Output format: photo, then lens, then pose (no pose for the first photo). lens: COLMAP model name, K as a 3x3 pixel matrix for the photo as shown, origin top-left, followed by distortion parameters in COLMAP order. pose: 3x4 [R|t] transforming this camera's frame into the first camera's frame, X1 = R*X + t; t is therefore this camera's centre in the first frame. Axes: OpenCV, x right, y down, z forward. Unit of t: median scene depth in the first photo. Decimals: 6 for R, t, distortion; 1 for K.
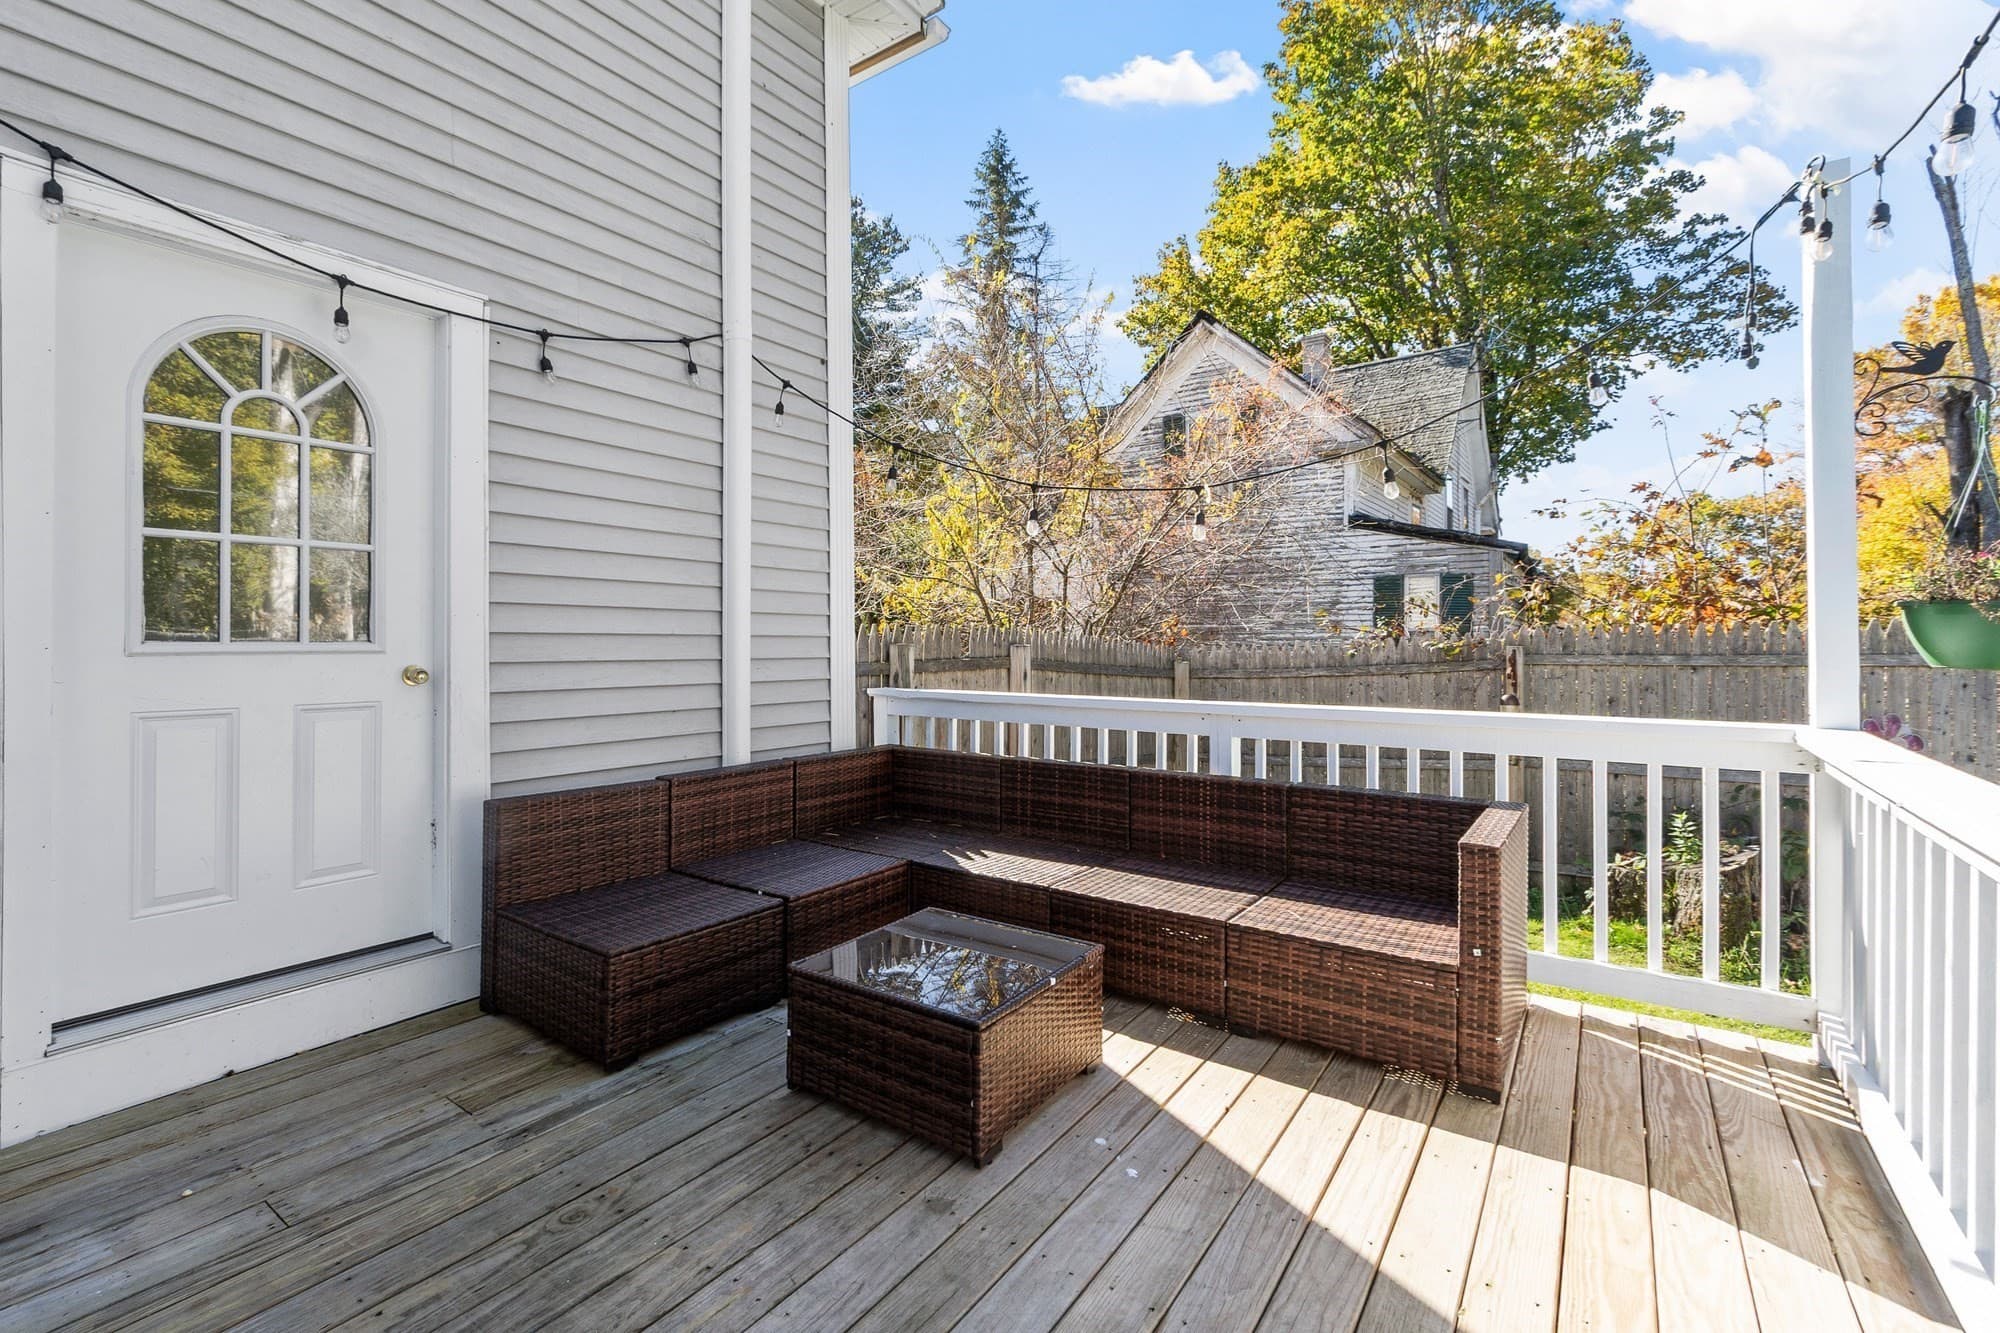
lens RADIAL K [[902.3, 0, 958.7], [0, 902.3, 644.4], [0, 0, 1]] dist [0.002425, 0.001027]
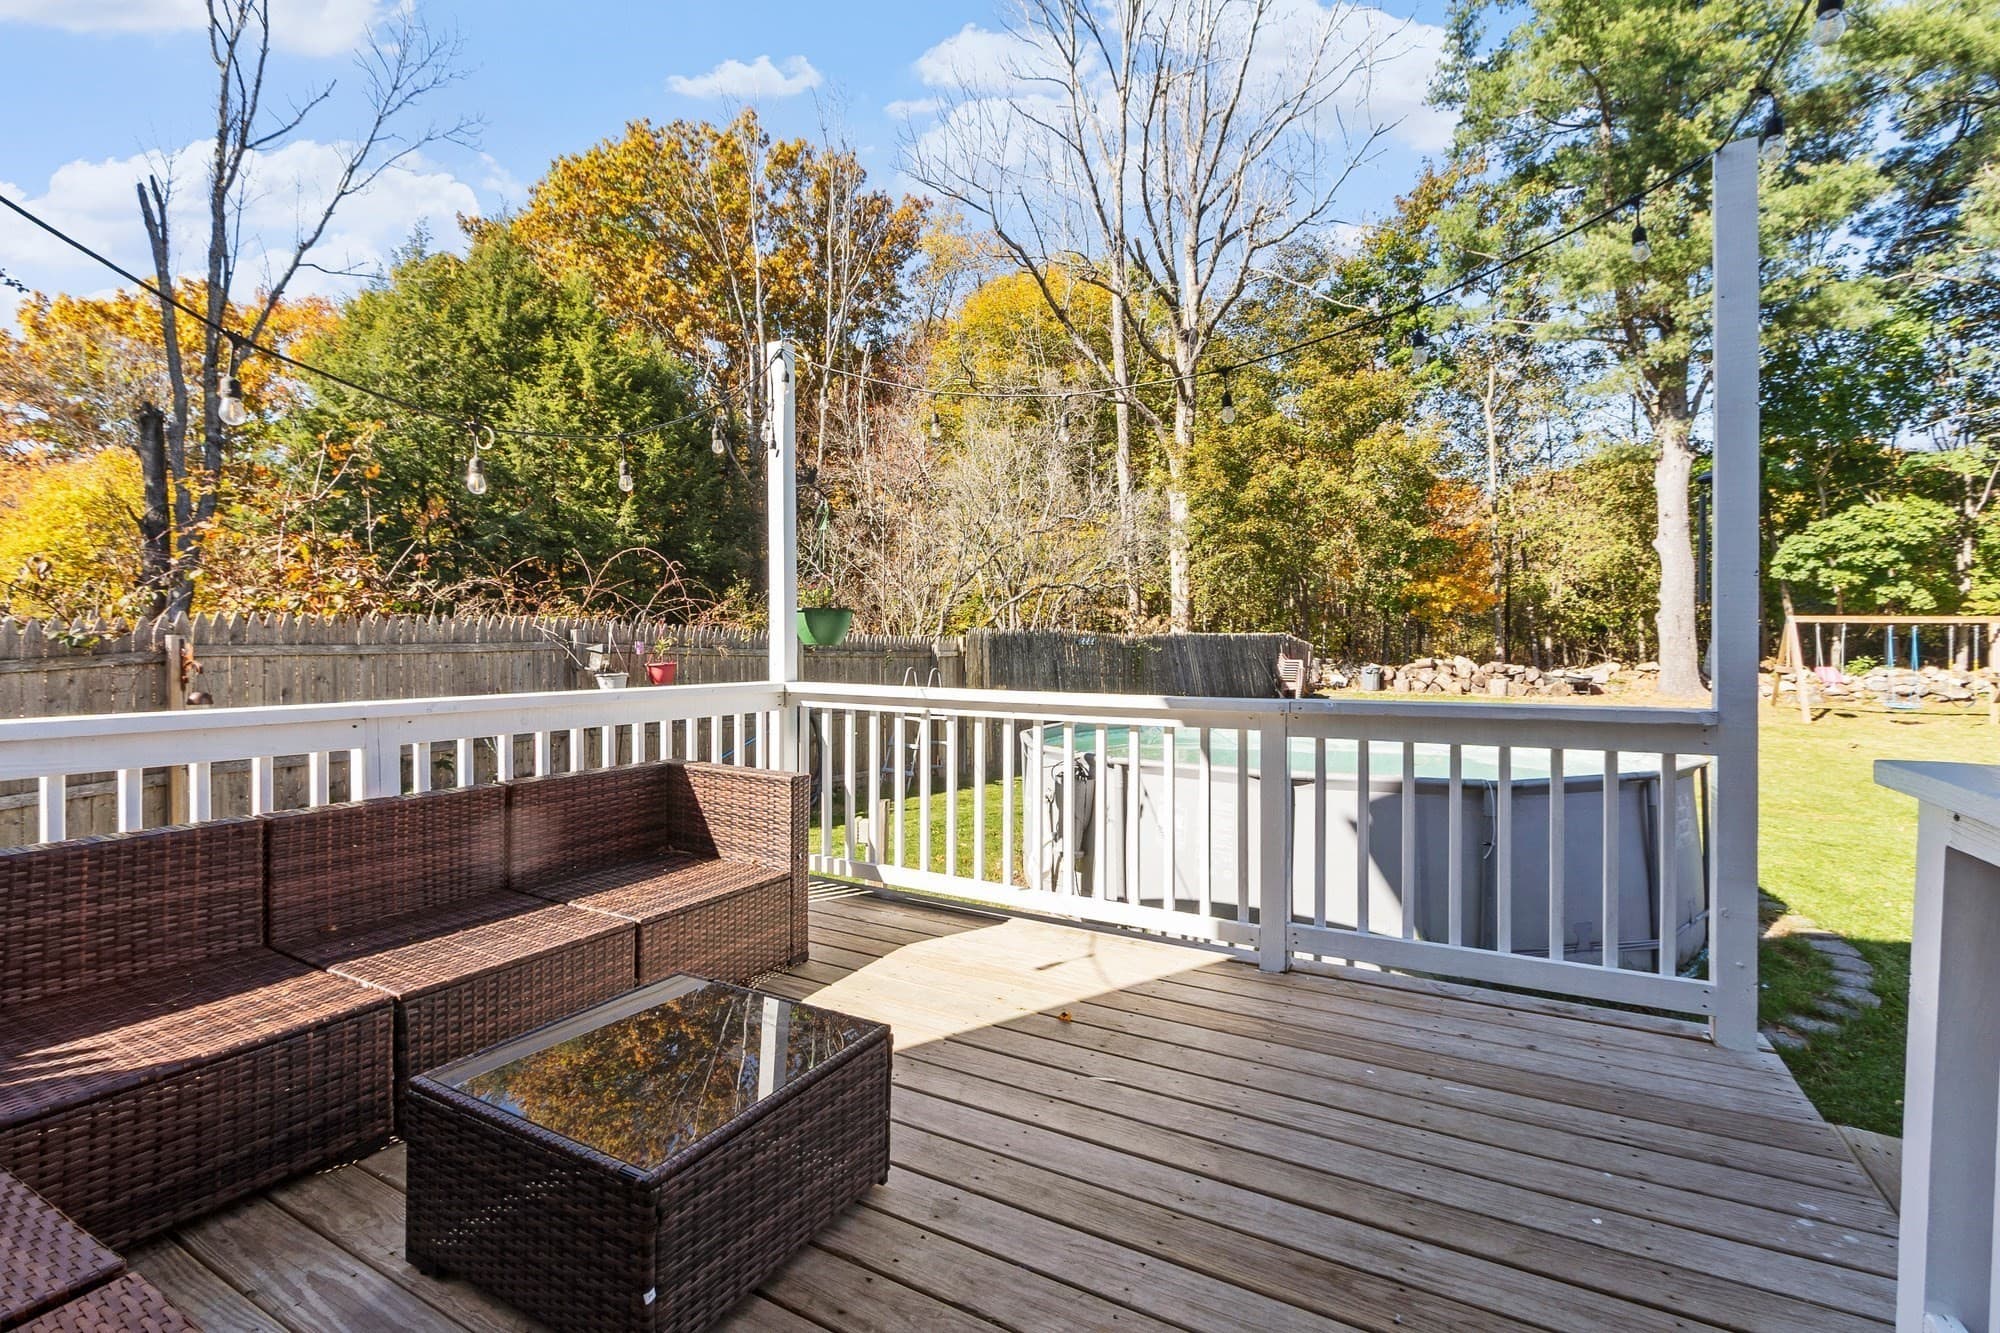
lens RADIAL K [[902.3, 0, 998.4], [0, 902.3, 658.2], [0, 0, 1]] dist [0.002425, 0.001027]
pose [[-0.106256, -0.016484, 0.994202, -0.340455], [-0.000960, 0.999864, 0.016475, 0.009677], [-0.994338, 0.000796, -0.106258, 0.370997]]
